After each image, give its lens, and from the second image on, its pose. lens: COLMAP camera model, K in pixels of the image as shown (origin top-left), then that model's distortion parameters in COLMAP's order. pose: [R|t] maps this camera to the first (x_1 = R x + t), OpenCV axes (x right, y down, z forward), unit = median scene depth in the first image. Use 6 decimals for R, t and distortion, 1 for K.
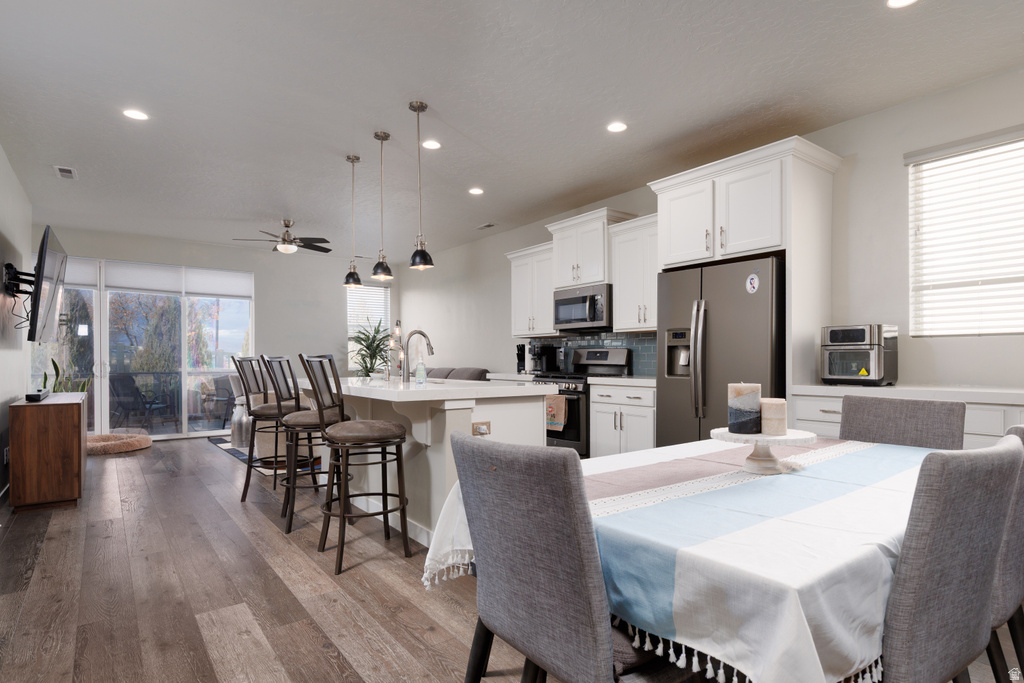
lens RADIAL K [[548.0, 0, 512.0], [0, 548.0, 341.5], [0, 0, 1]] dist [0.023109, 0.000168]
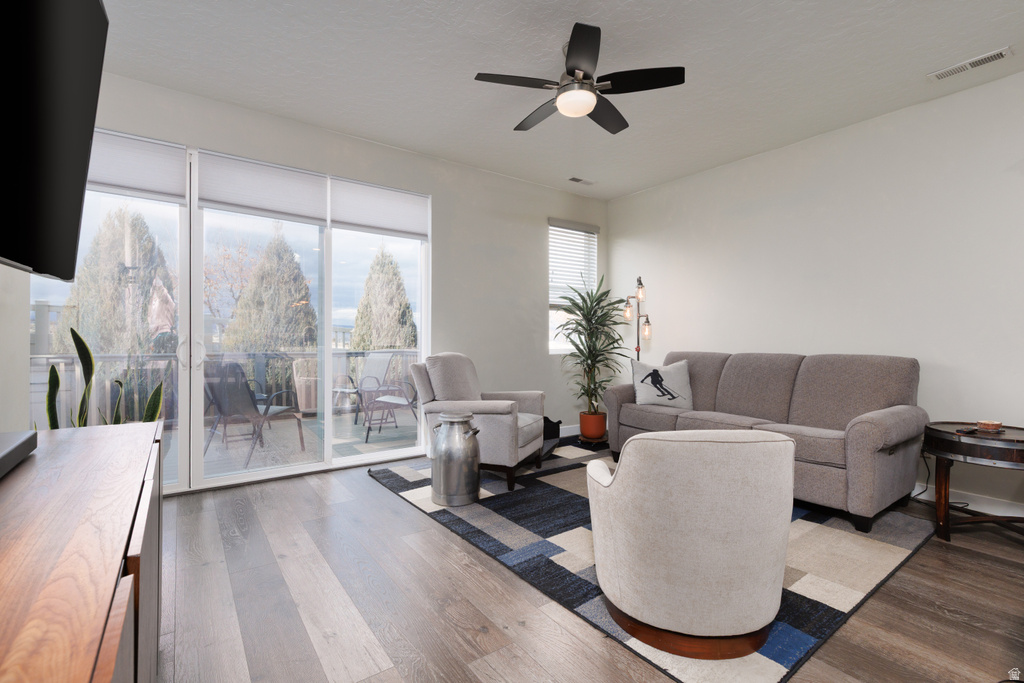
lens RADIAL K [[464.5, 0, 516.1], [0, 464.5, 336.2], [0, 0, 1]] dist [0.010711, -0.000184]
pose [[0.999888, 0.007354, -0.013063, -0.412298], [-0.006988, 0.999587, 0.027862, 0.019392], [0.013263, -0.027767, 0.999526, 0.538418]]
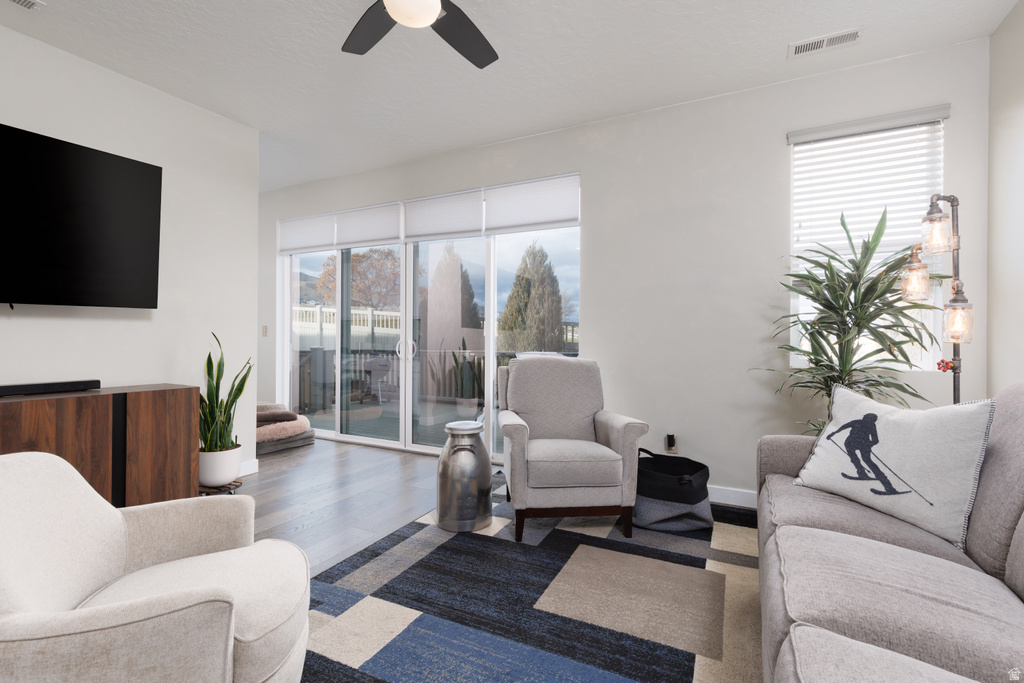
lens RADIAL K [[464.5, 0, 516.1], [0, 464.5, 336.2], [0, 0, 1]] dist [0.010711, -0.000184]
pose [[0.443813, 0.001462, -0.896118, -0.108100], [0.022241, 0.999673, 0.012647, 0.028011], [0.895843, -0.025544, 0.443635, 0.846722]]
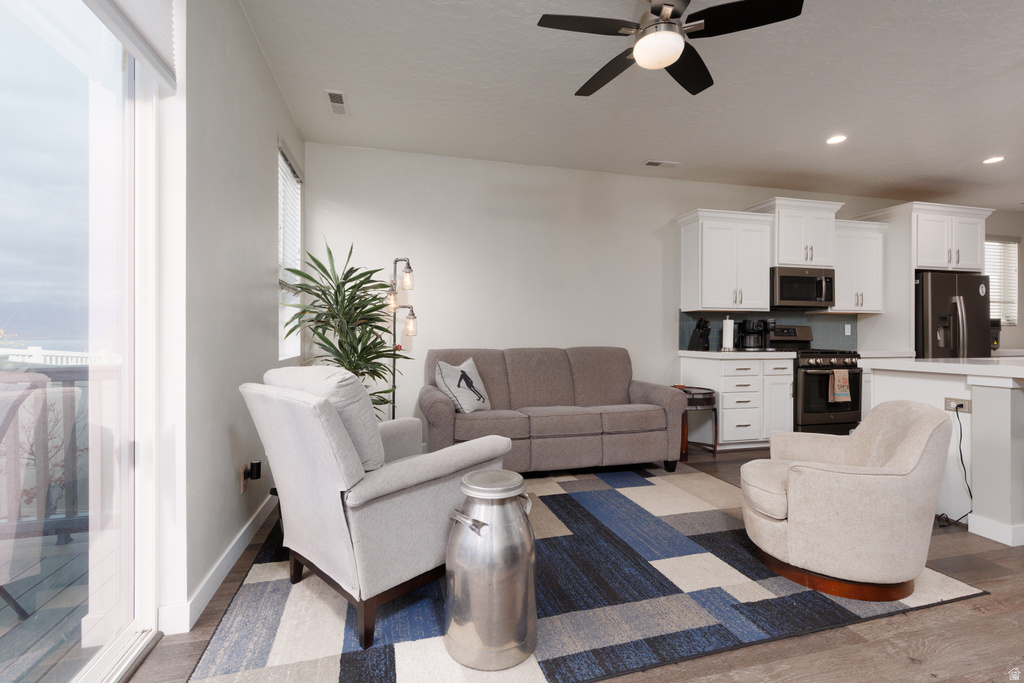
lens RADIAL K [[464.5, 0, 516.1], [0, 464.5, 336.2], [0, 0, 1]] dist [0.010711, -0.000184]
pose [[0.369702, 0.002957, 0.929146, -0.686993], [-0.032623, 0.999420, 0.009799, 0.032072], [-0.928578, -0.033934, 0.369584, 0.883016]]
